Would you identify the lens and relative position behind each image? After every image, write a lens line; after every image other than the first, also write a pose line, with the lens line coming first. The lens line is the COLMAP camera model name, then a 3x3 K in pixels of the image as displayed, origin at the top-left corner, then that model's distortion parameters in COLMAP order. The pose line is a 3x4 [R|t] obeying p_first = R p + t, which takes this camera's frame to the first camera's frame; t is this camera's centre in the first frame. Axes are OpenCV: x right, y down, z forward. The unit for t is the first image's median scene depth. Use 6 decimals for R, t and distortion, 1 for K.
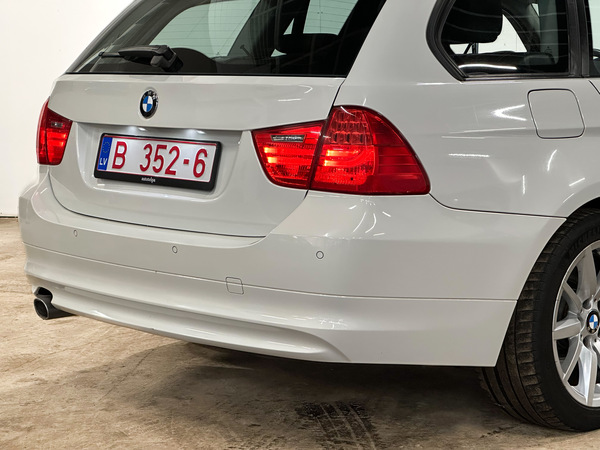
lens RADIAL K [[1343.9, 0, 283.7], [0, 1343.9, 240.9], [0, 0, 1]] dist [0.101658, 0.000000]
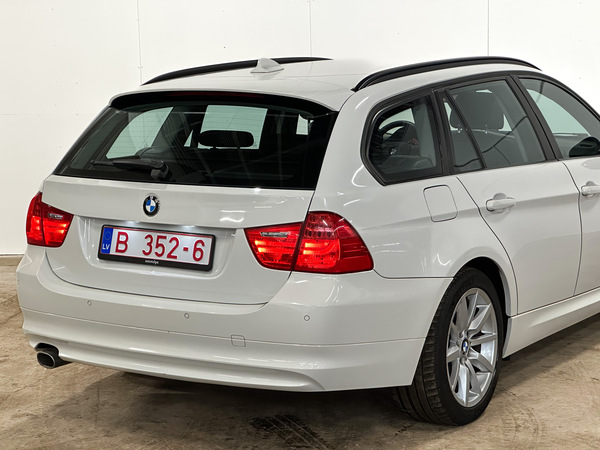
lens RADIAL K [[1343.9, 0, 301.0], [0, 1343.9, 214.4], [0, 0, 1]] dist [0.101658, 0.000000]
pose [[0.968893, -0.038352, 0.244490, -0.283697], [0.039704, 0.999211, -0.000604, -0.086521], [-0.244274, 0.010292, 0.969652, -0.335001]]
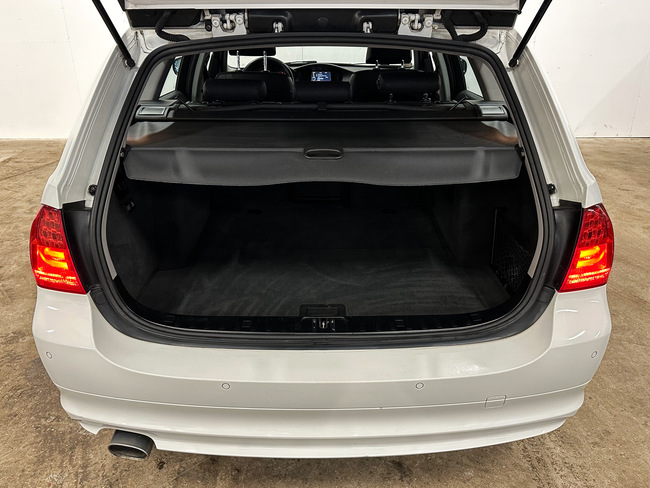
lens RADIAL K [[520.5, 0, 329.6], [0, 520.5, 243.0], [0, 0, 1]] dist [0.012815, 0.005236]
pose [[0.666043, -0.285565, 0.689086, -0.319863], [0.092871, 0.948374, 0.303252, -0.186709], [-0.740109, -0.137983, 0.658179, 0.788236]]
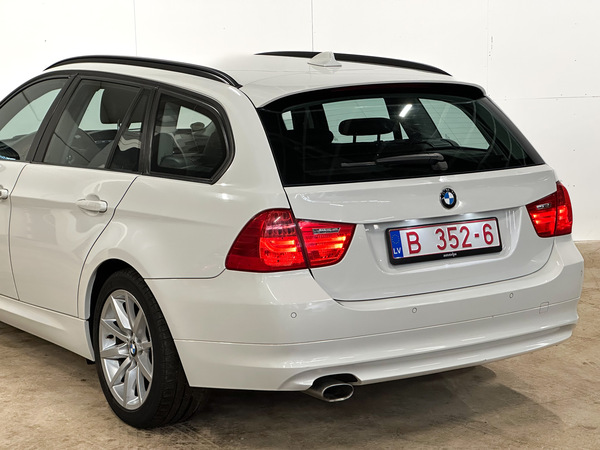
lens RADIAL K [[1343.9, 0, 301.6], [0, 1343.9, 222.4], [0, 0, 1]] dist [0.101658, 0.000000]
pose [[0.148210, -0.136427, 0.979501, -1.428142], [0.141924, 0.983121, 0.115457, -0.252825], [-0.978719, 0.121903, 0.165071, 0.925942]]
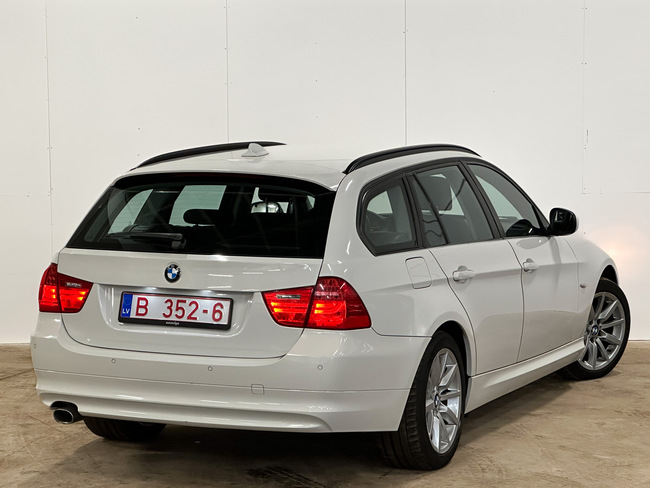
lens RADIAL K [[1663.7, 0, 325.6], [0, 1663.7, 240.4], [0, 0, 1]] dist [0.018498, 0.000000]
pose [[0.922989, -0.022115, 0.384190, -0.660235], [0.043451, 0.997952, -0.046943, -0.043446], [-0.382365, 0.060022, 0.922060, -0.794781]]
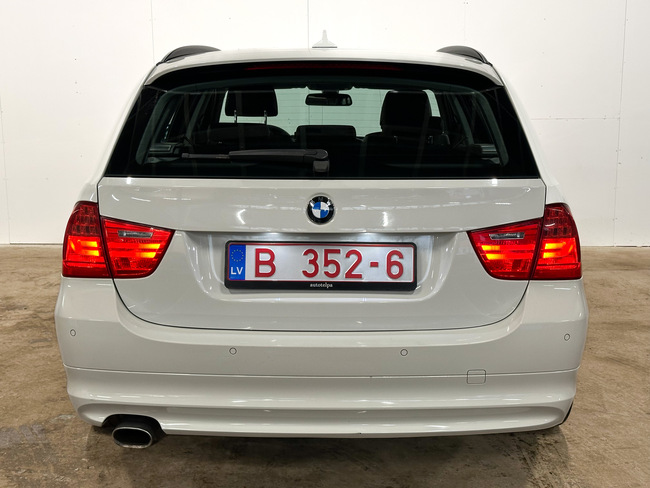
lens RADIAL K [[841.3, 0, 326.9], [0, 841.3, 241.2], [0, 0, 1]] dist [0.123865, 0.000000]
pose [[0.686999, -0.107263, 0.718699, -0.545775], [0.091062, 0.993957, 0.061299, -0.116578], [-0.720930, 0.023334, 0.692614, 0.567820]]
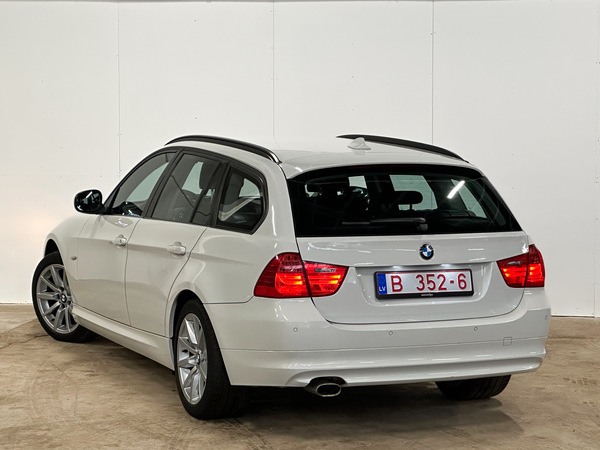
lens RADIAL K [[1643.2, 0, 296.5], [0, 1643.2, 226.4], [0, 0, 1]] dist [-0.078959, 0.000000]
pose [[0.330611, -0.069383, 0.941213, -2.174919], [0.114042, 0.992923, 0.033136, -0.225613], [-0.936852, 0.096383, 0.336183, 0.435009]]
